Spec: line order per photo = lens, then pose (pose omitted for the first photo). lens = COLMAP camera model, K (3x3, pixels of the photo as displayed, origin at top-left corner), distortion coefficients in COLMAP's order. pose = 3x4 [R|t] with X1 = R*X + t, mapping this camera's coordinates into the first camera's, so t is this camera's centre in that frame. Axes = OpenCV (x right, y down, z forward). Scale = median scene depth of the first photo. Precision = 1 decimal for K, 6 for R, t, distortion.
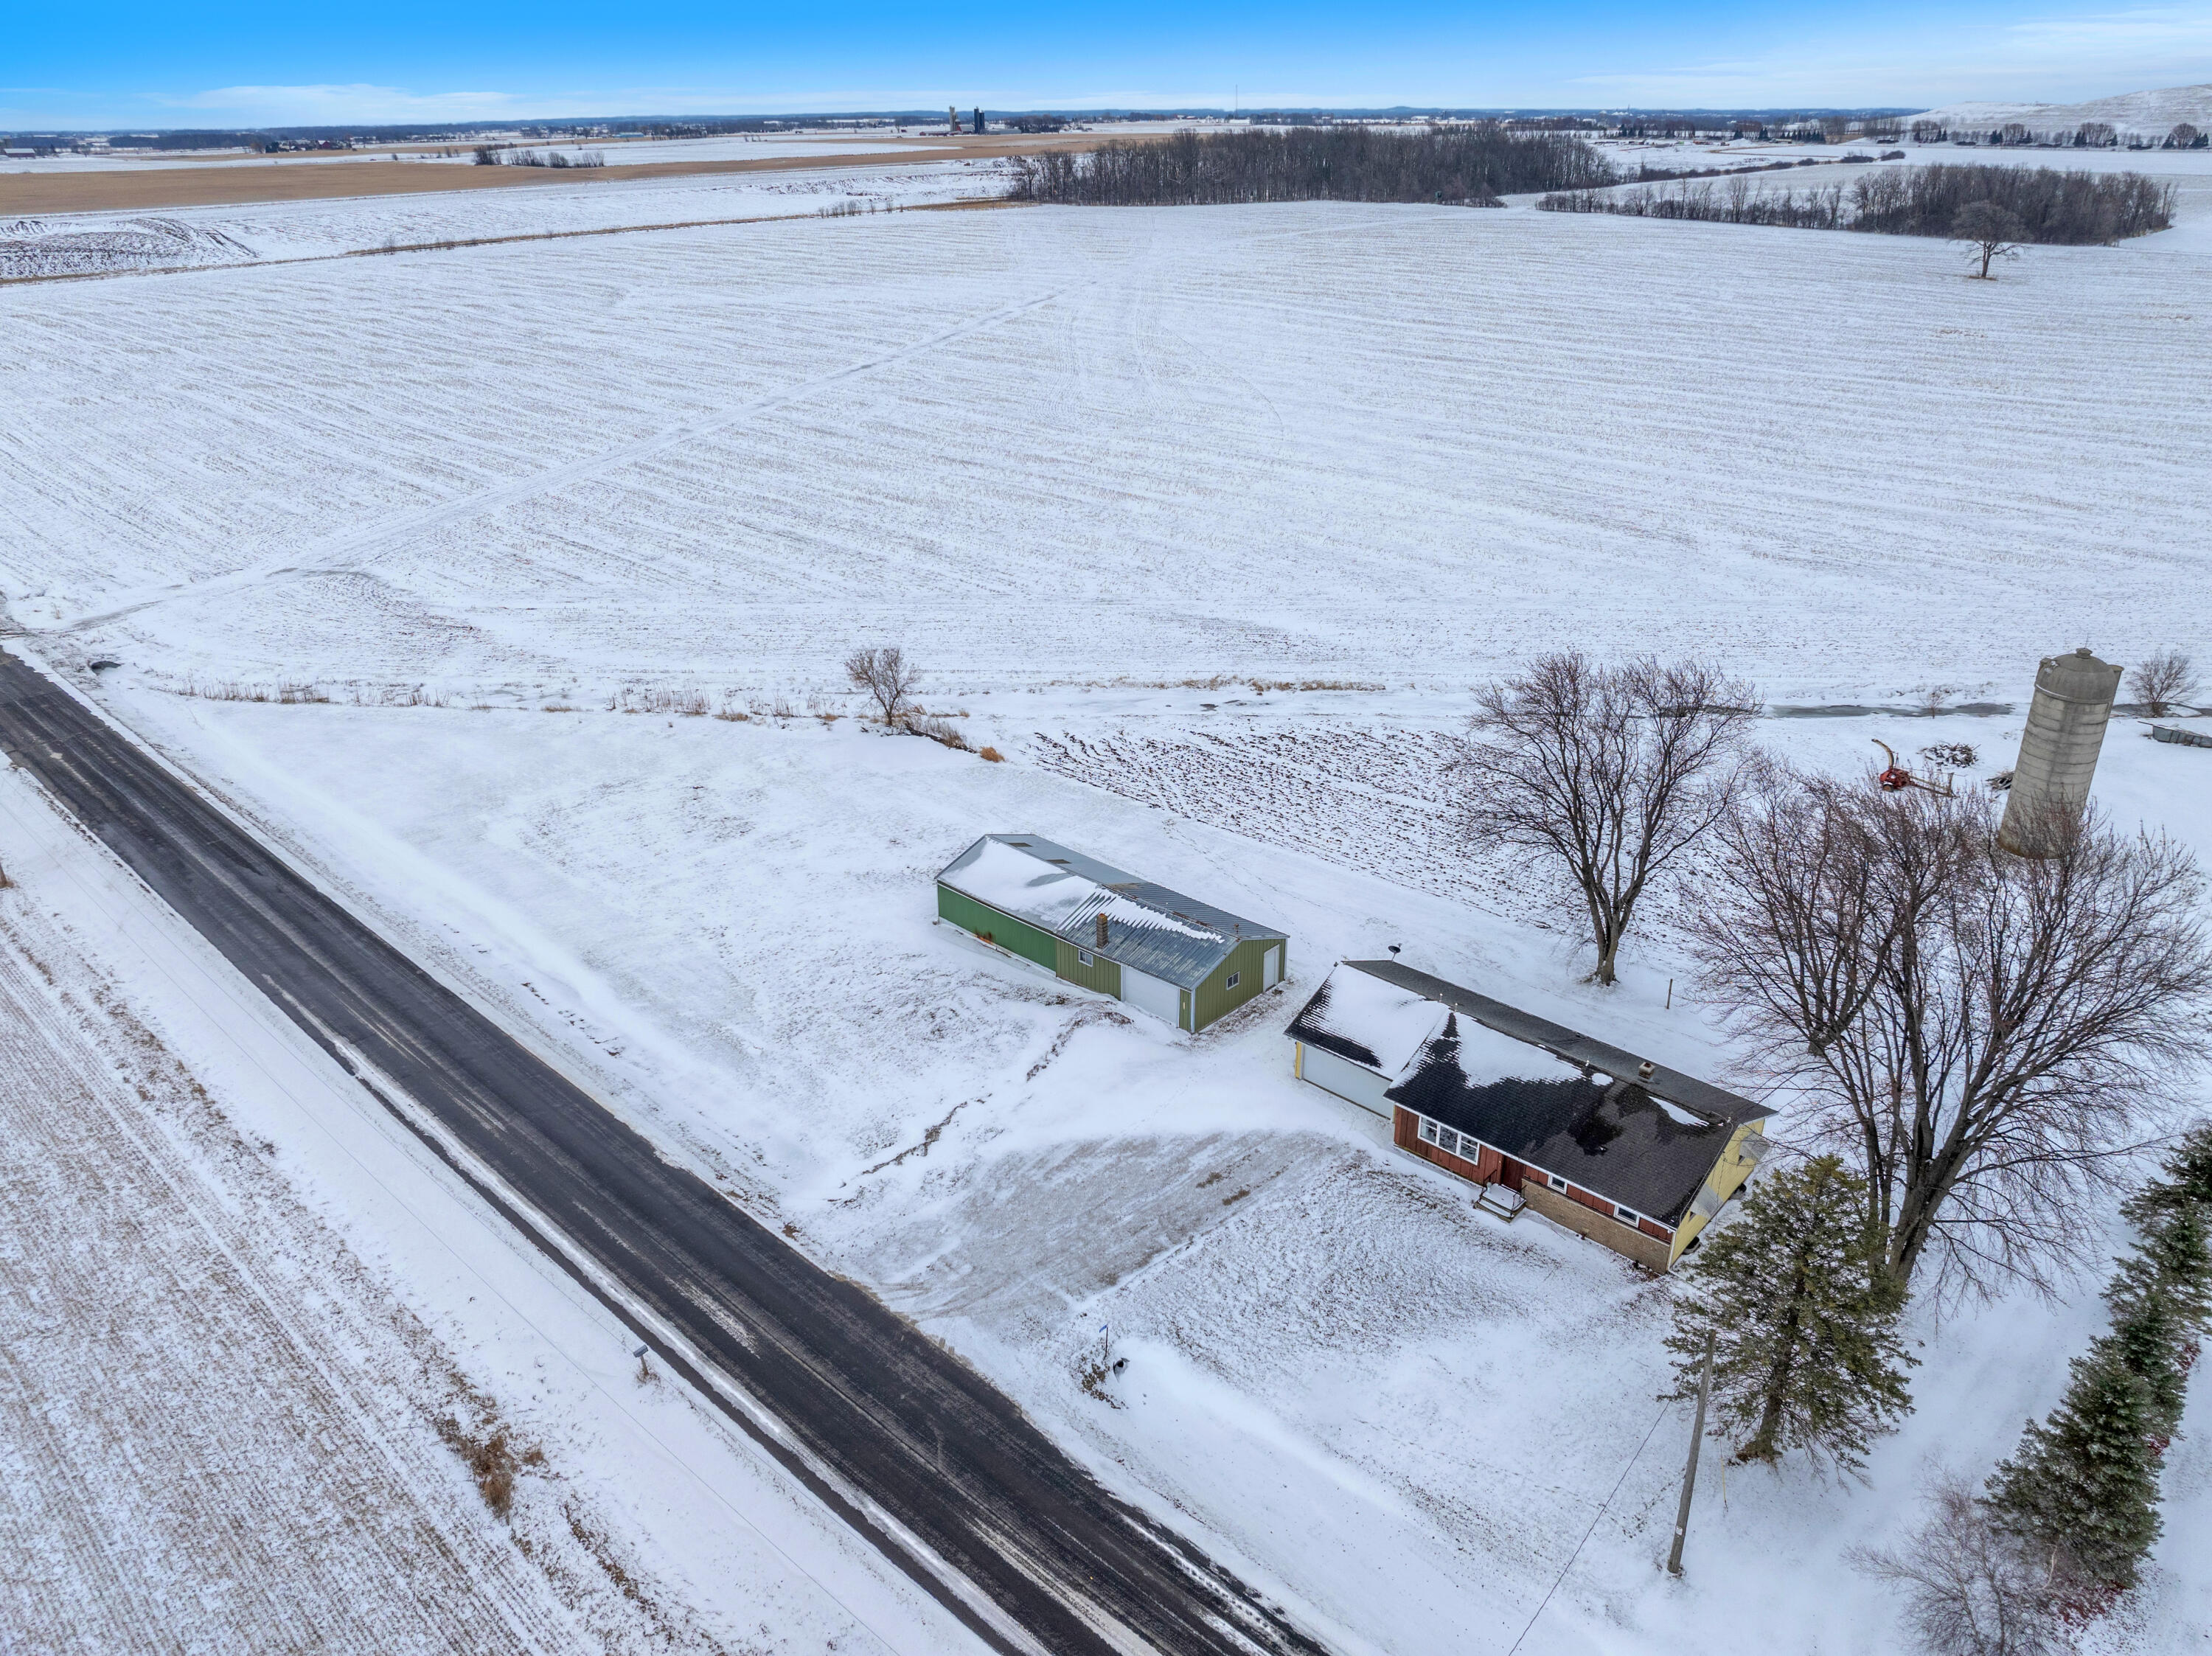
lens RADIAL K [[1555.4, 0, 1116.9], [0, 1555.4, 817.5], [0, 0, 1]] dist [-0.029004, -0.025388]
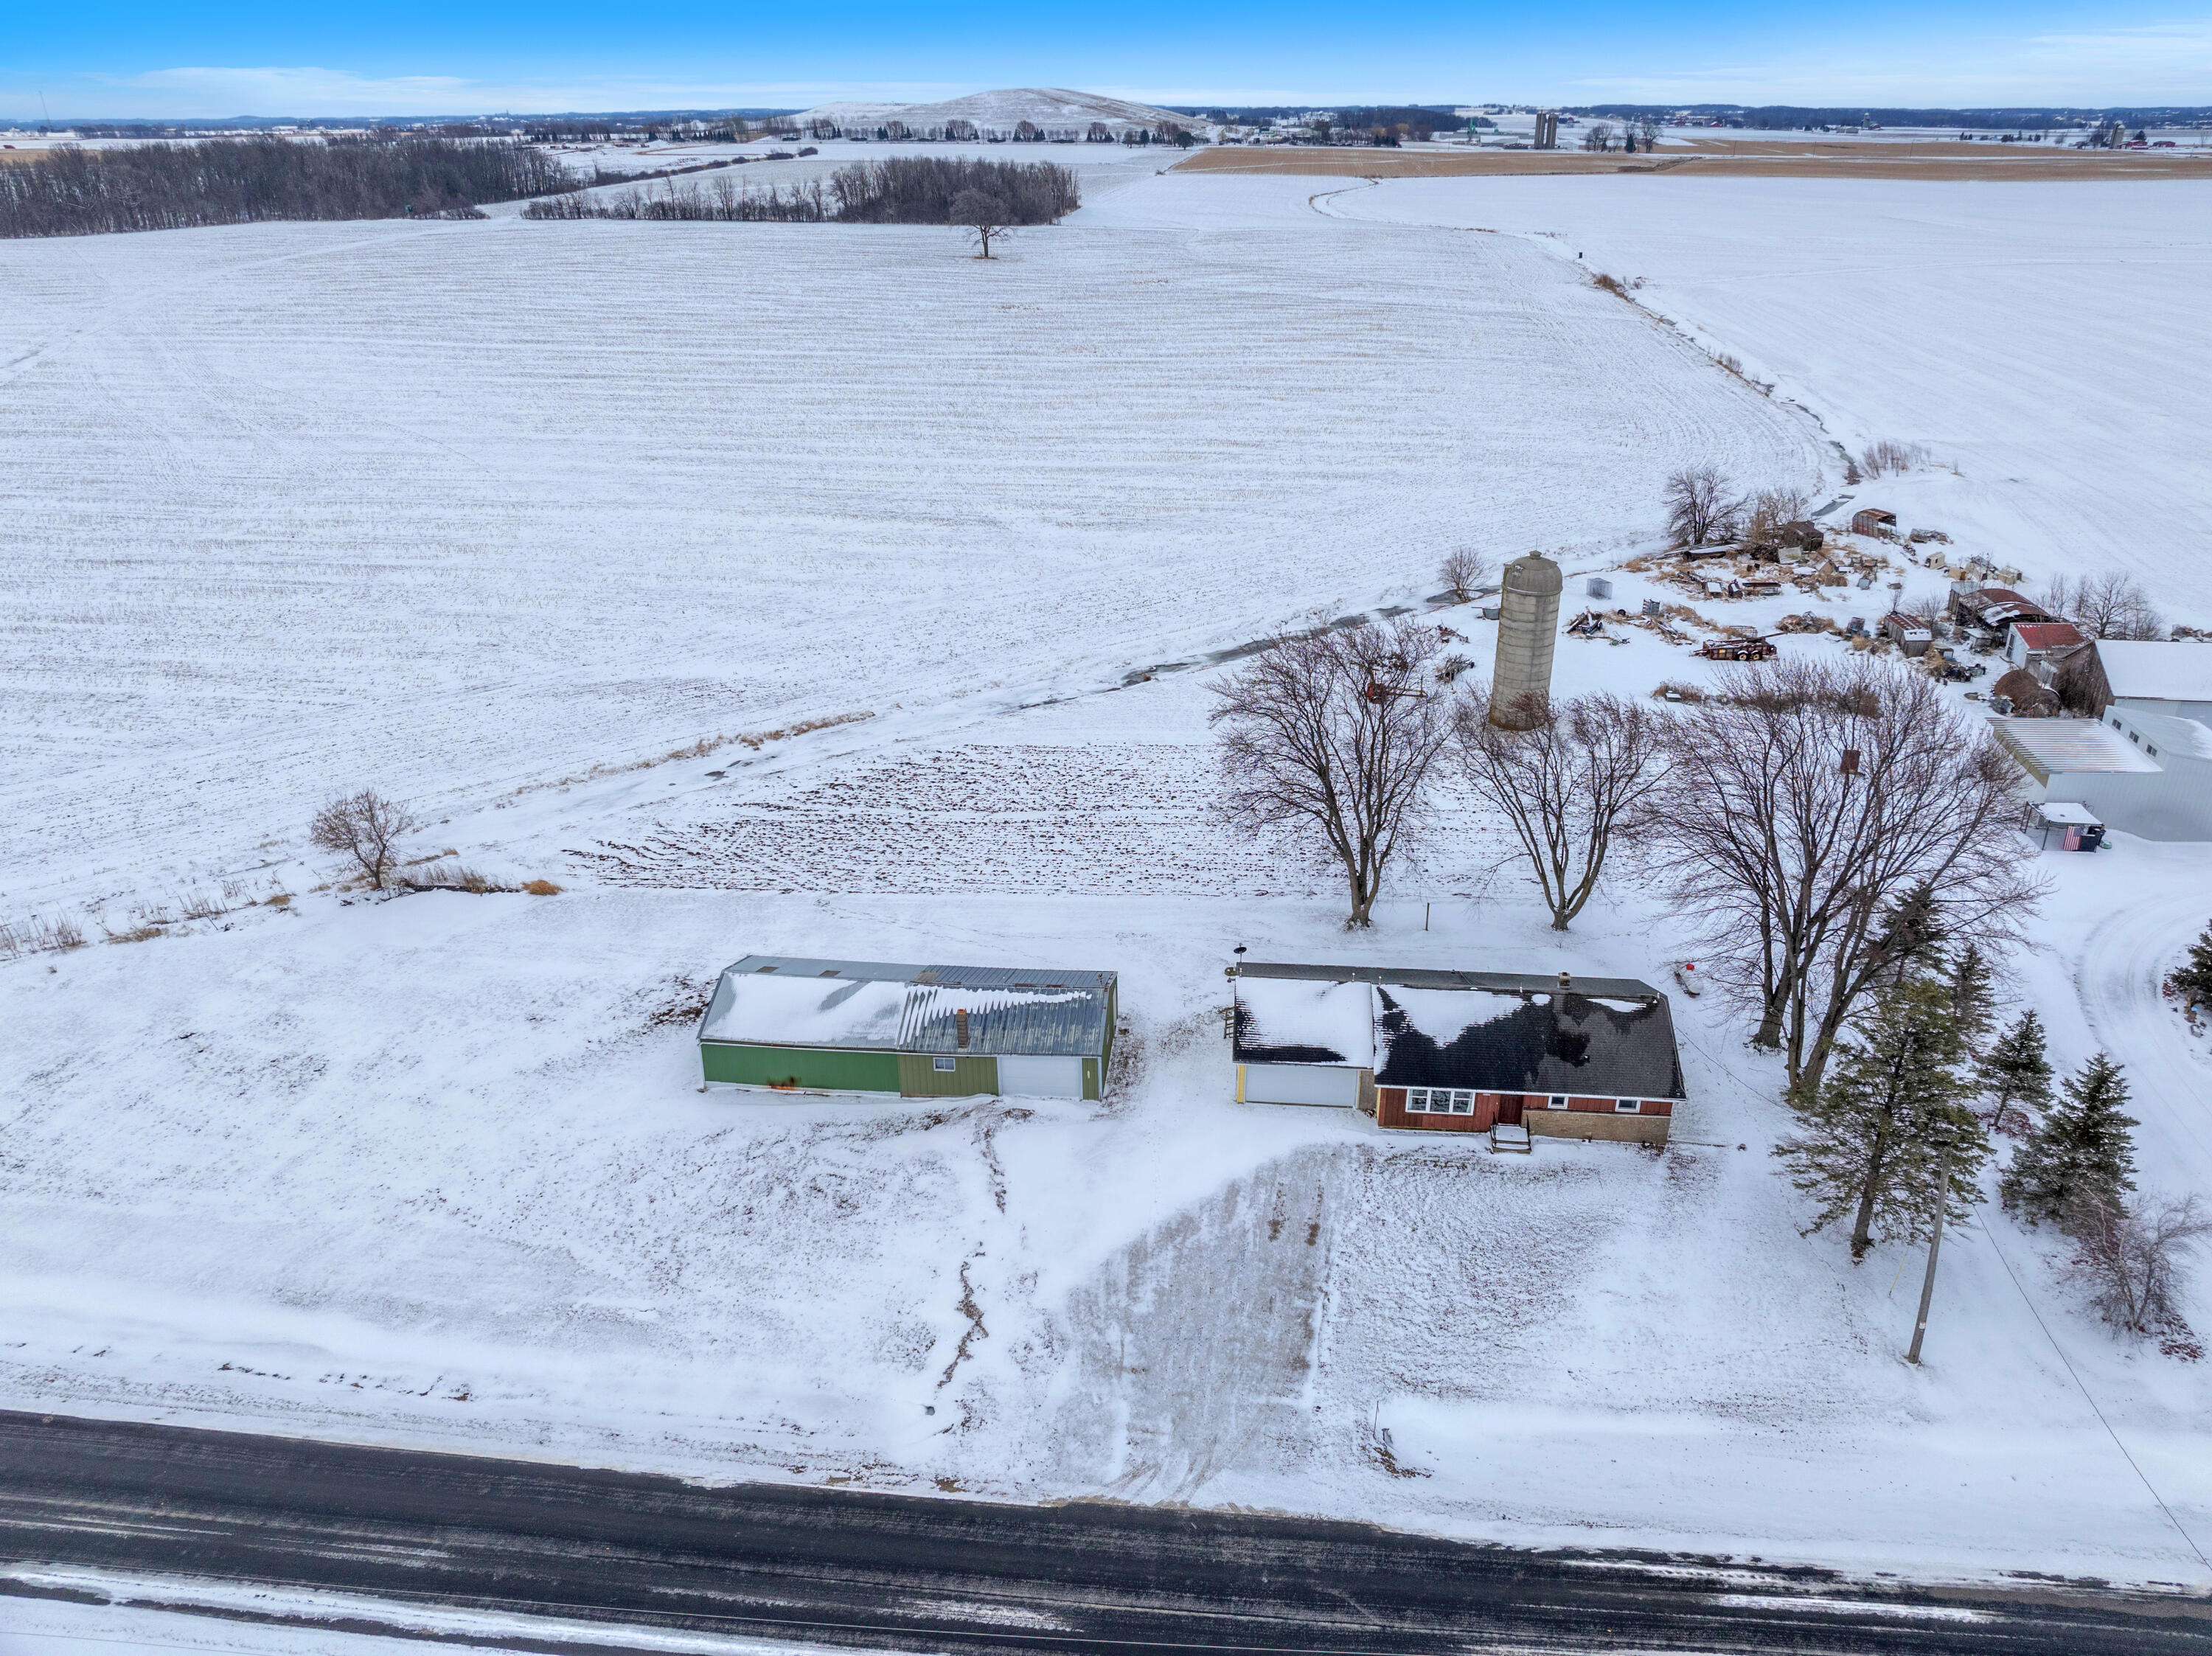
lens RADIAL K [[1576.9, 0, 1115.7], [0, 1576.9, 778.7], [0, 0, 1]] dist [-0.053376, 0.022475]
pose [[0.799791, -0.231971, 0.553646, -0.424730], [0.247137, 0.967767, 0.048470, -0.091837], [-0.547044, 0.098060, 0.831340, 0.195246]]
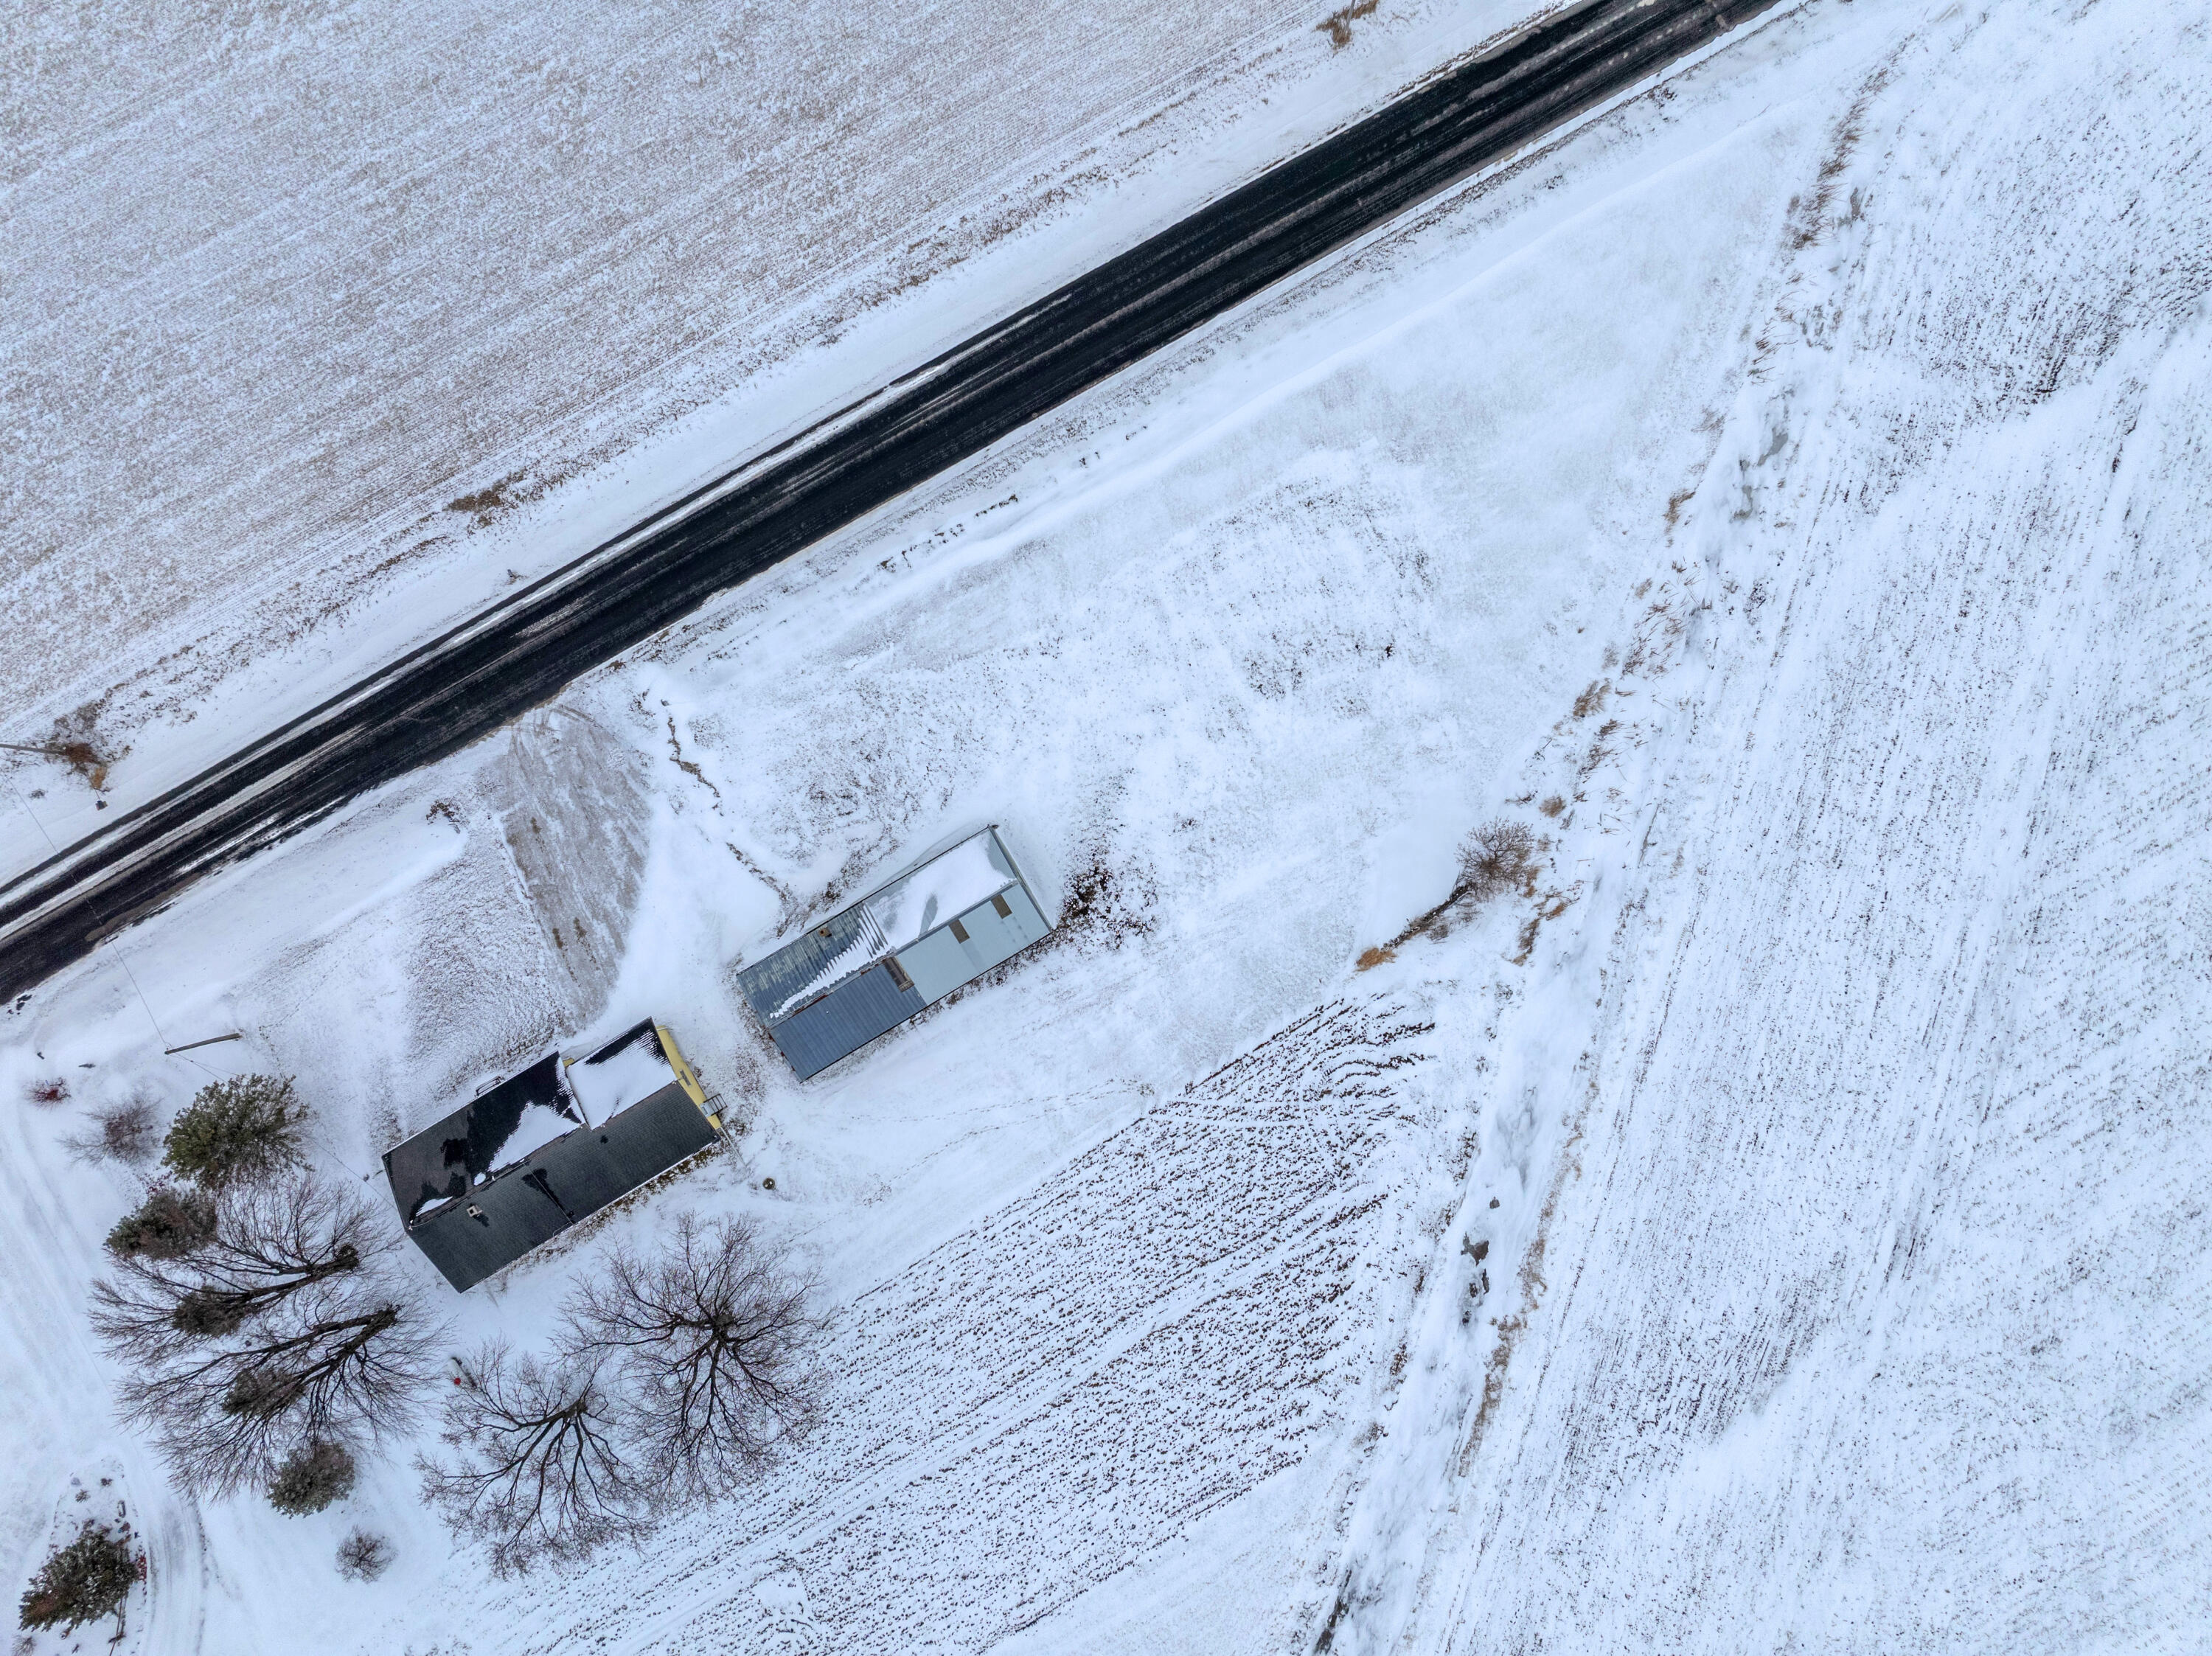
lens RADIAL K [[1545.8, 0, 1115.2], [0, 1545.8, 819.7], [0, 0, 1]] dist [-0.021193, -0.045846]
pose [[-0.288309, 0.956592, -0.042546, -0.115136], [-0.398177, -0.079362, 0.913869, -1.195968], [0.870823, 0.280418, 0.403773, 0.708876]]
